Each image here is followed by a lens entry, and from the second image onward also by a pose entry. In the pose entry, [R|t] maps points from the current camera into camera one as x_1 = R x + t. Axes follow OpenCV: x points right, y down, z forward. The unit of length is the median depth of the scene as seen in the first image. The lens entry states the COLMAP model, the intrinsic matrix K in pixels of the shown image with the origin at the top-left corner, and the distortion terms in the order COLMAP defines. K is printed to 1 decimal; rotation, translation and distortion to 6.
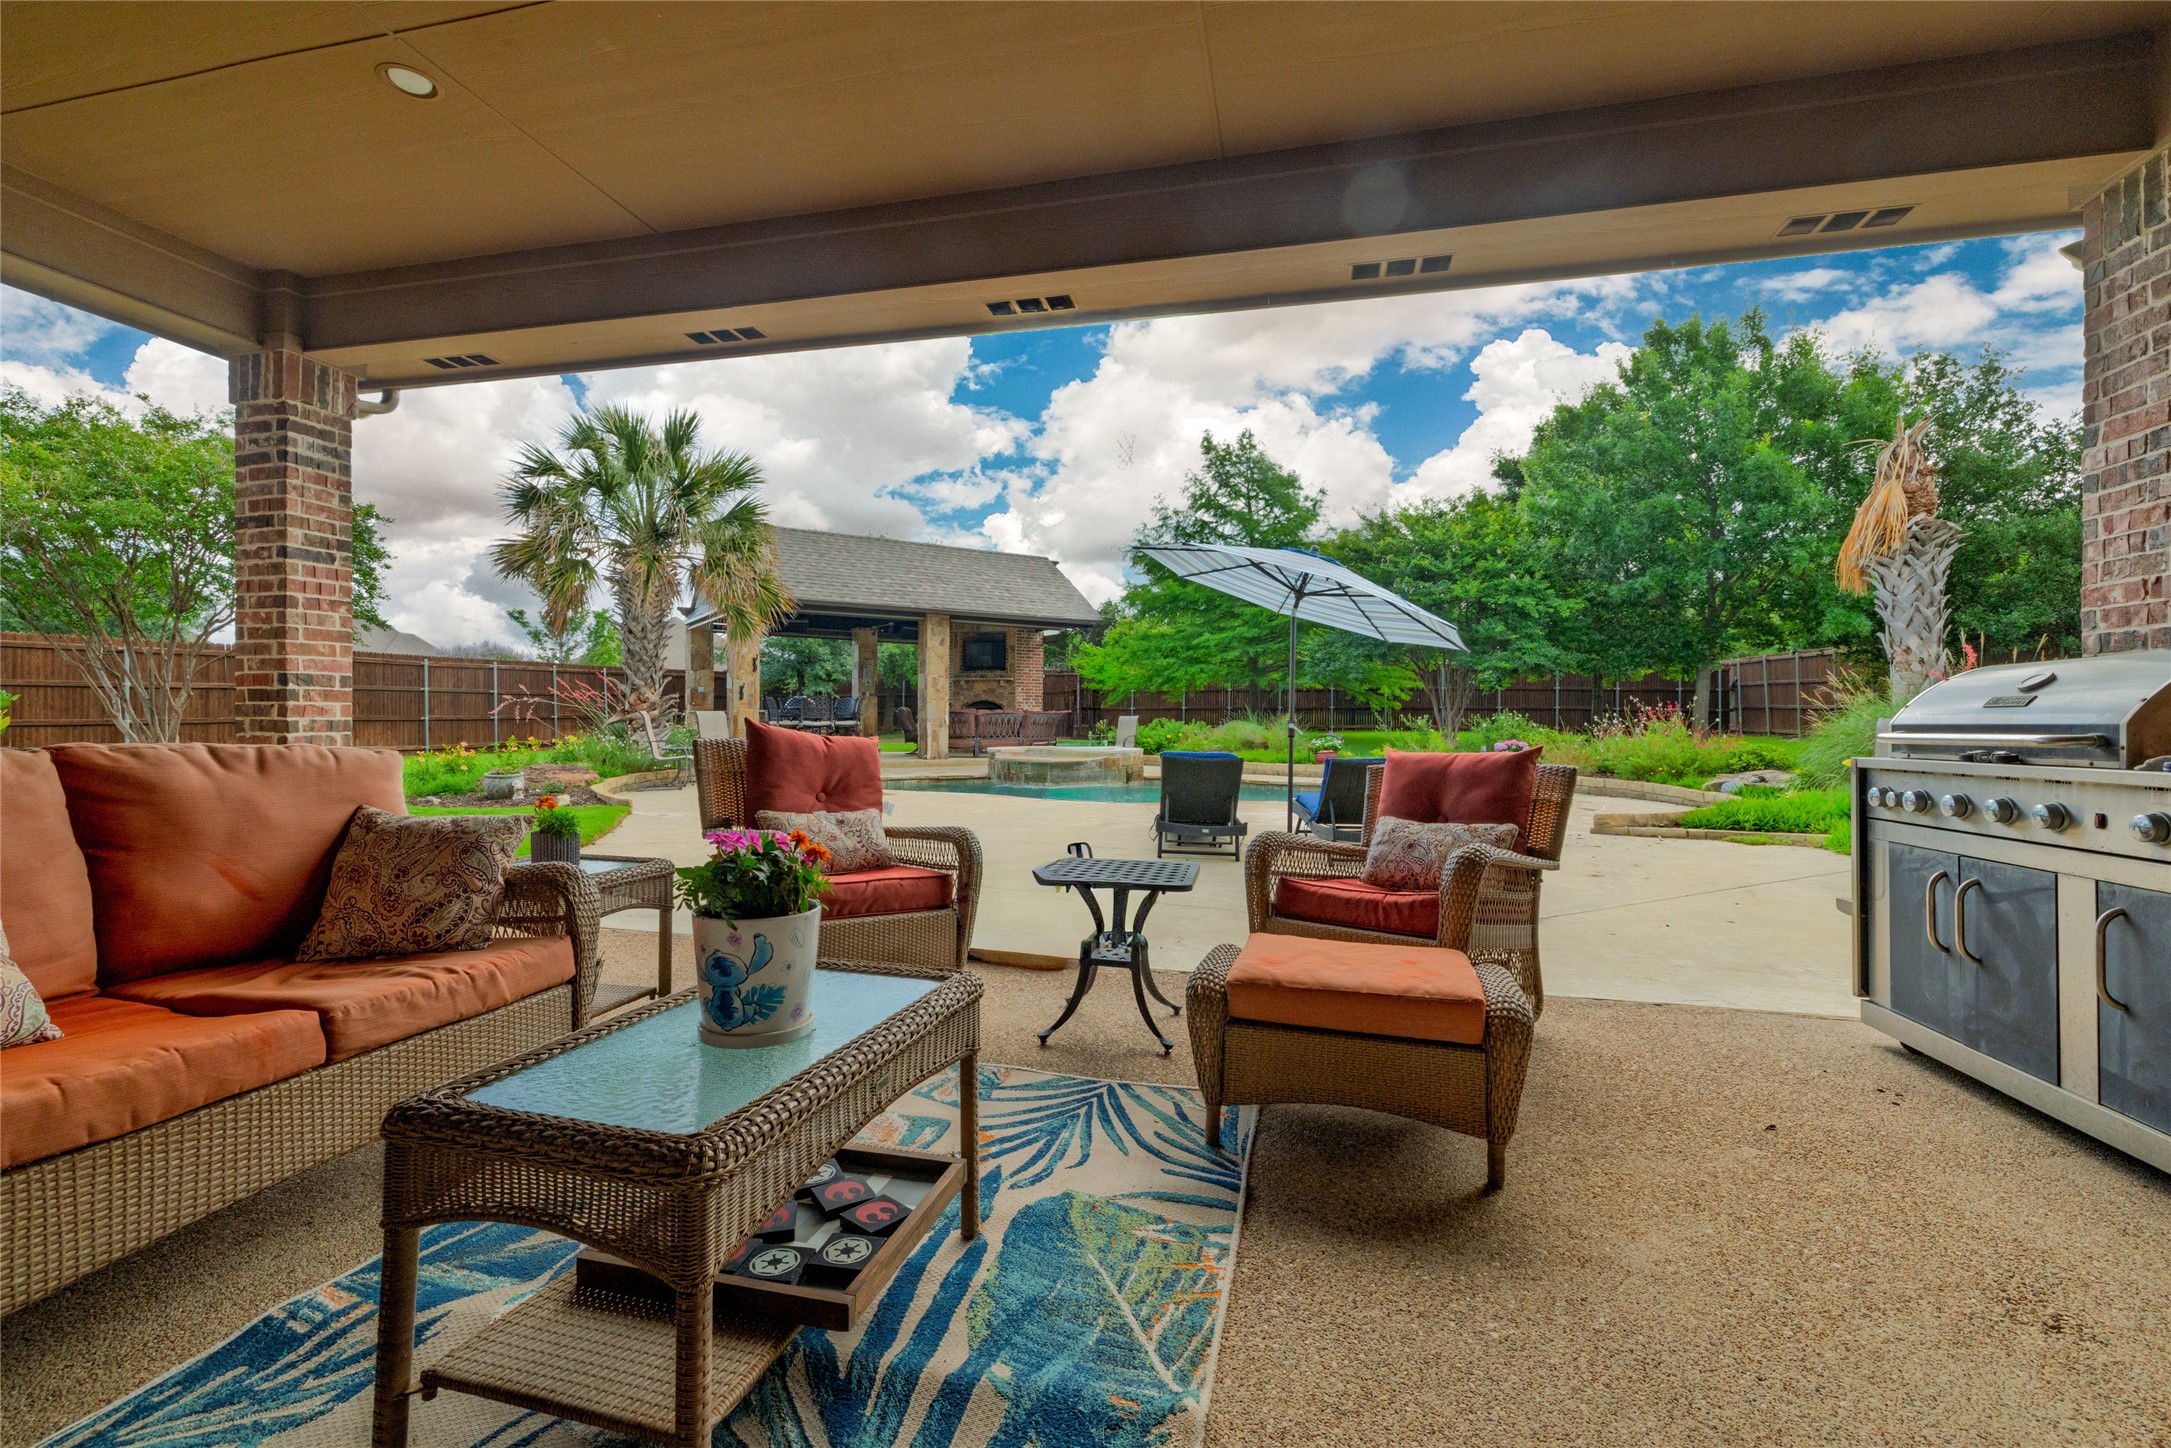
lens RADIAL K [[926.8, 0, 1085.5], [0, 926.8, 724.0], [0, 0, 1]] dist [-0.002496, 0.000504]
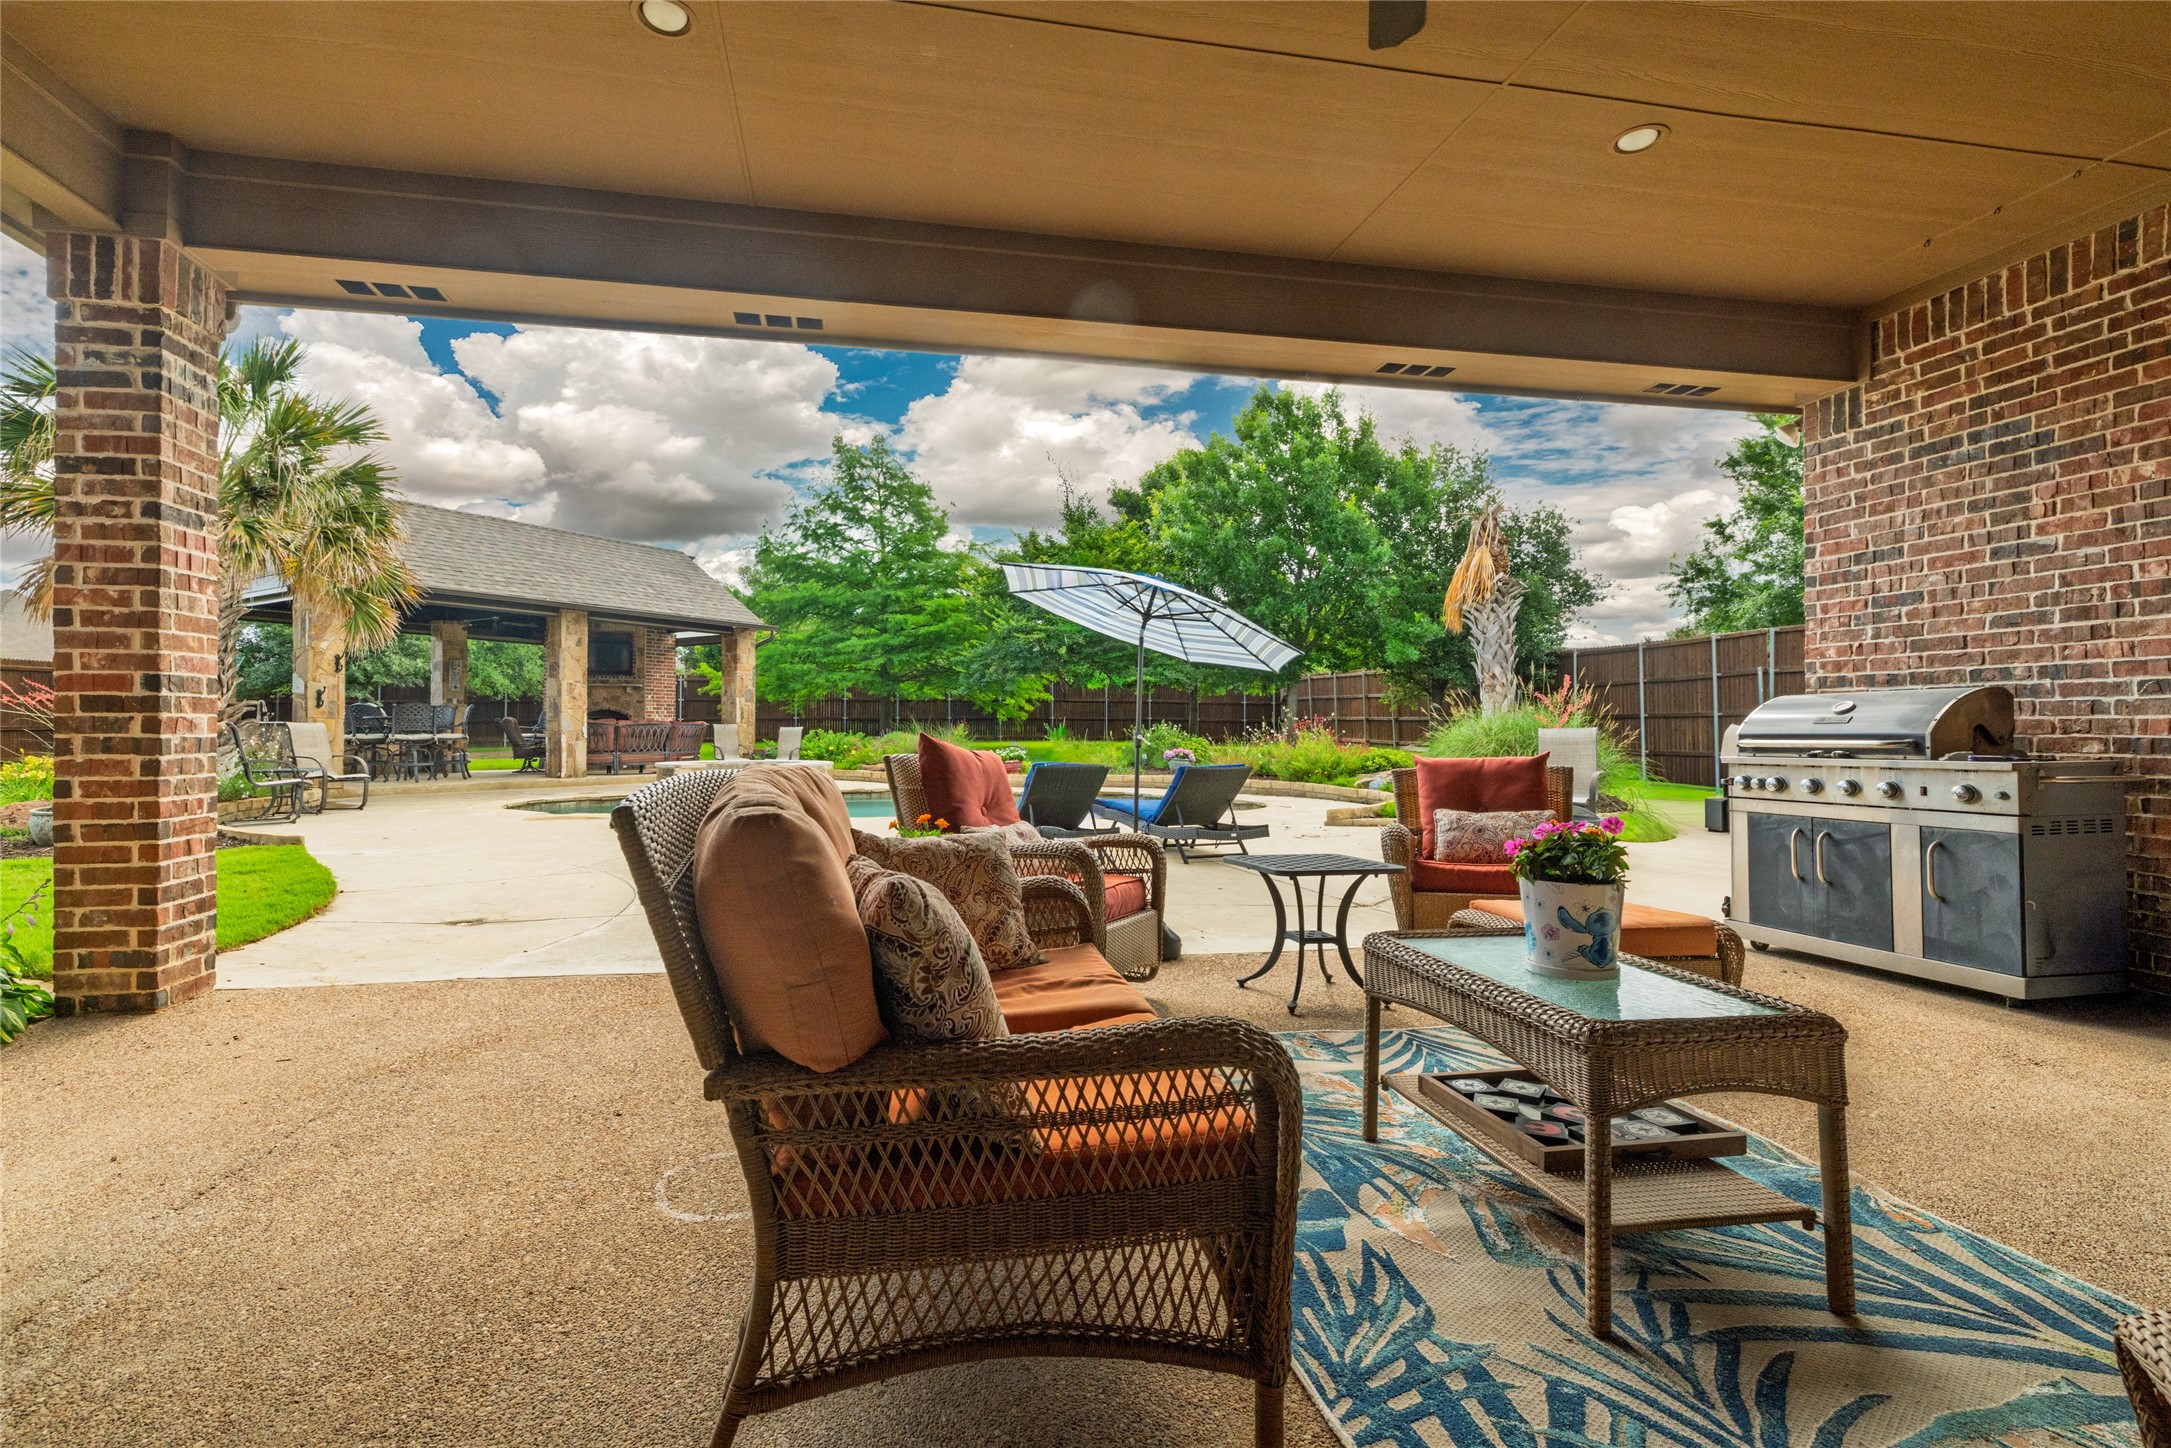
lens RADIAL K [[943.8, 0, 1093.2], [0, 943.8, 726.9], [0, 0, 1]] dist [-0.002293, 0.000433]
pose [[0.916494, -0.001610, 0.400044, -0.473034], [0.004903, 0.999962, -0.007209, -0.003831], [-0.400017, 0.008568, 0.916467, 0.010055]]
